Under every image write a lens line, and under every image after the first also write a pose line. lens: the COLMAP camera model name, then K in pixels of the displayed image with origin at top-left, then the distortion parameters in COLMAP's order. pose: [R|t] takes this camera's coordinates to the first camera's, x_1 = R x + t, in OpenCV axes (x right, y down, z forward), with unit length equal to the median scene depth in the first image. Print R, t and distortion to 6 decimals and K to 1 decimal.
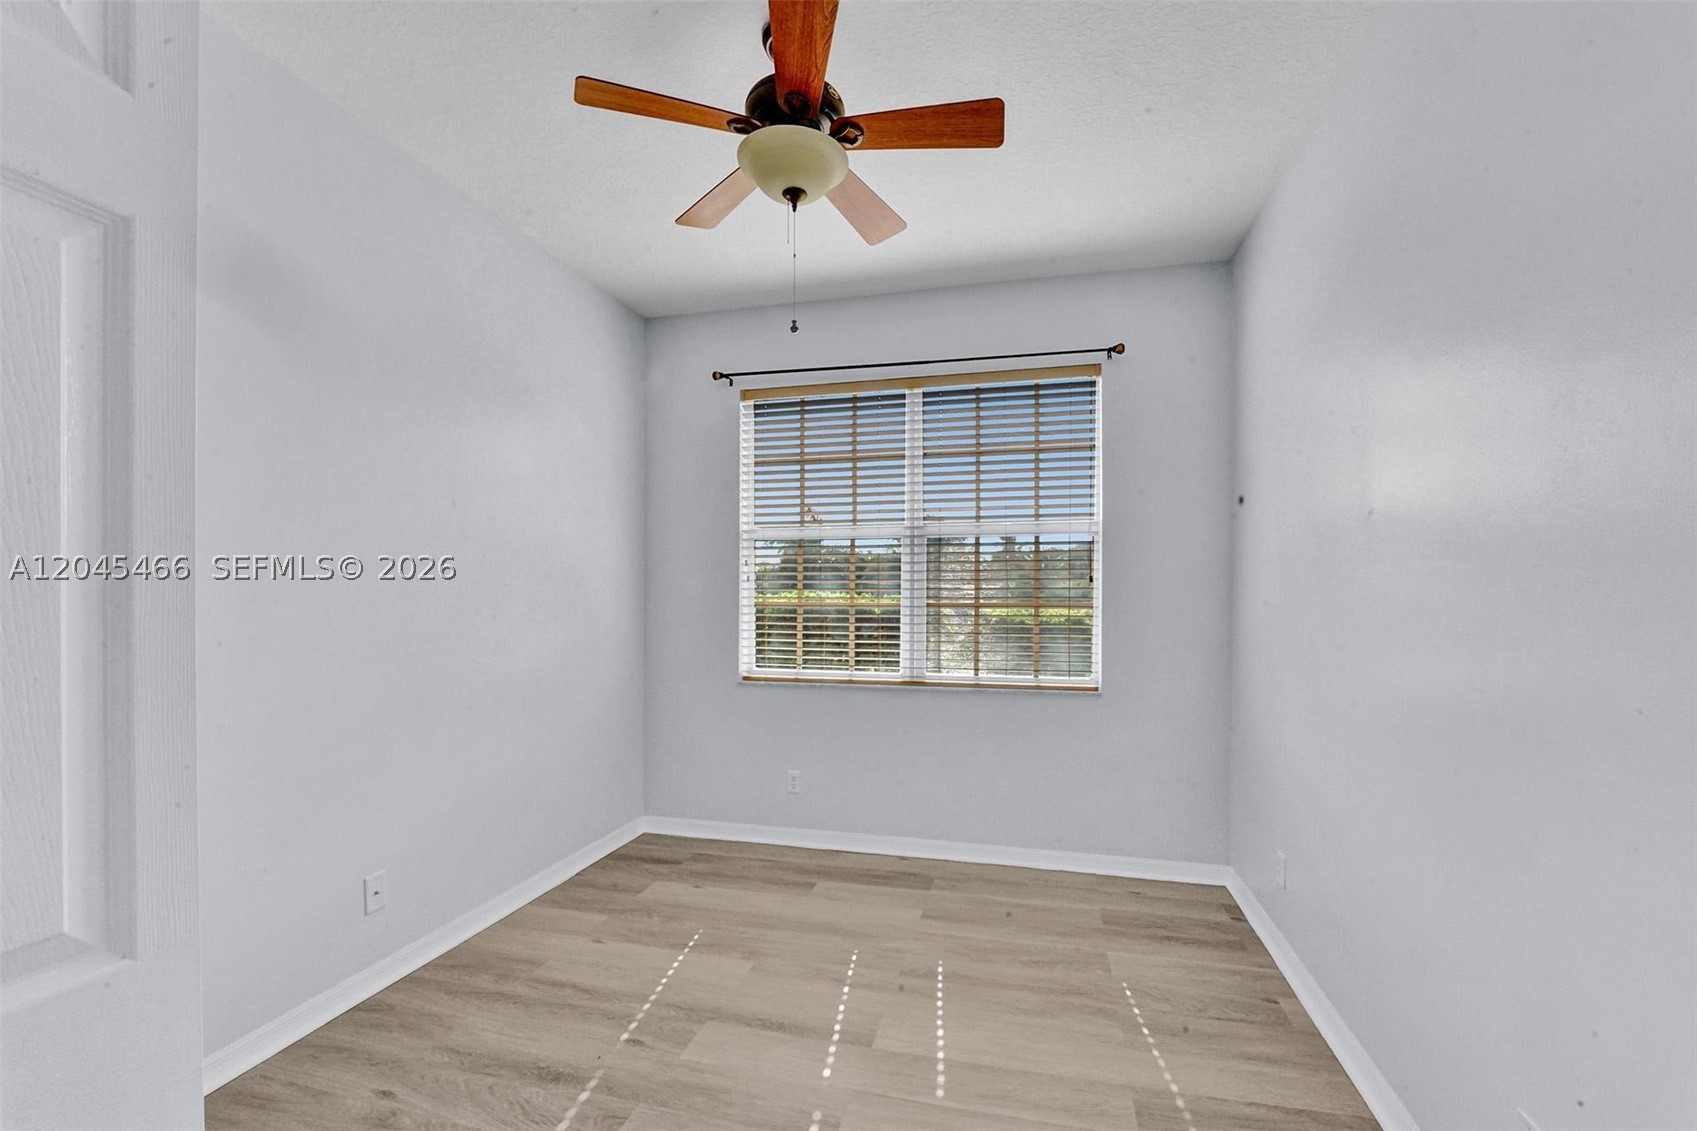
lens RADIAL K [[702.4, 0, 854.0], [0, 702.4, 588.0], [0, 0, 1]] dist [-0.022765, 0.000042]
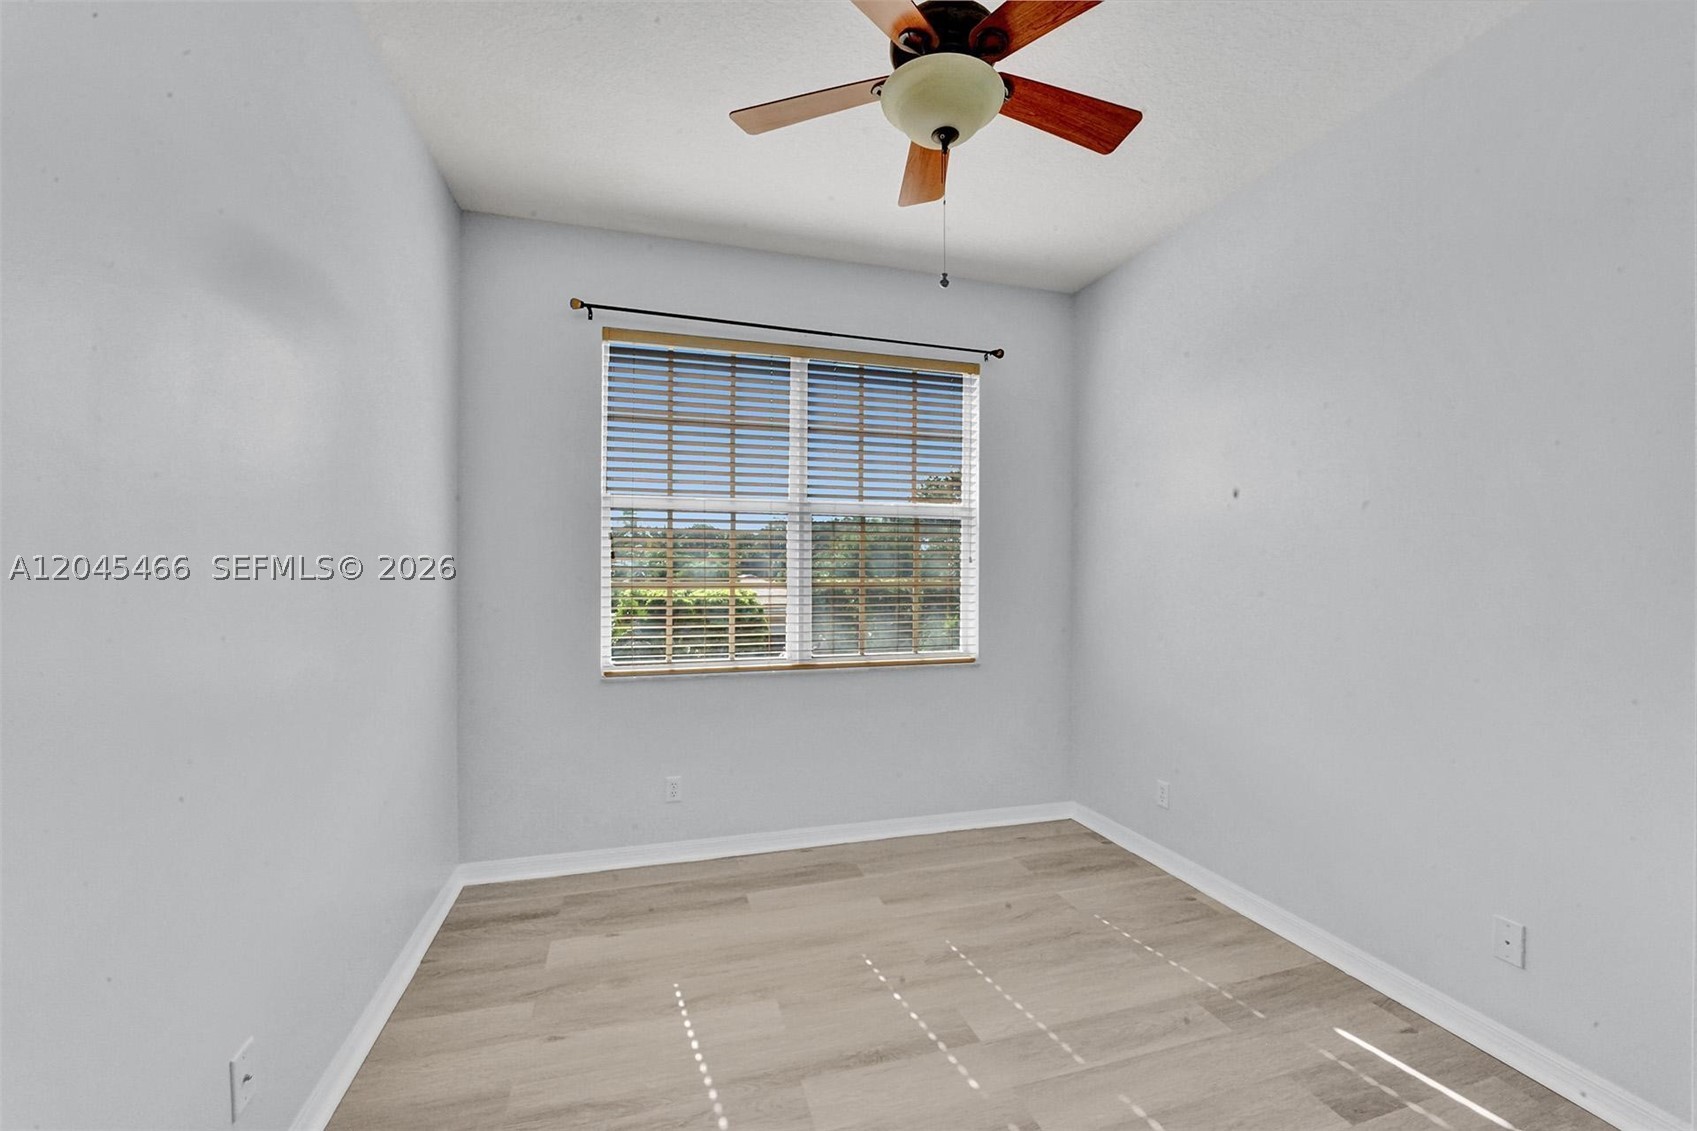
lens RADIAL K [[697.2, 0, 852.0], [0, 697.2, 572.8], [0, 0, 1]] dist [-0.022102, 0.000862]
pose [[0.856206, 0.001487, 0.516632, -0.373111], [-0.006468, 0.999948, 0.007840, -0.000362], [-0.516594, -0.010055, 0.856171, 0.162818]]
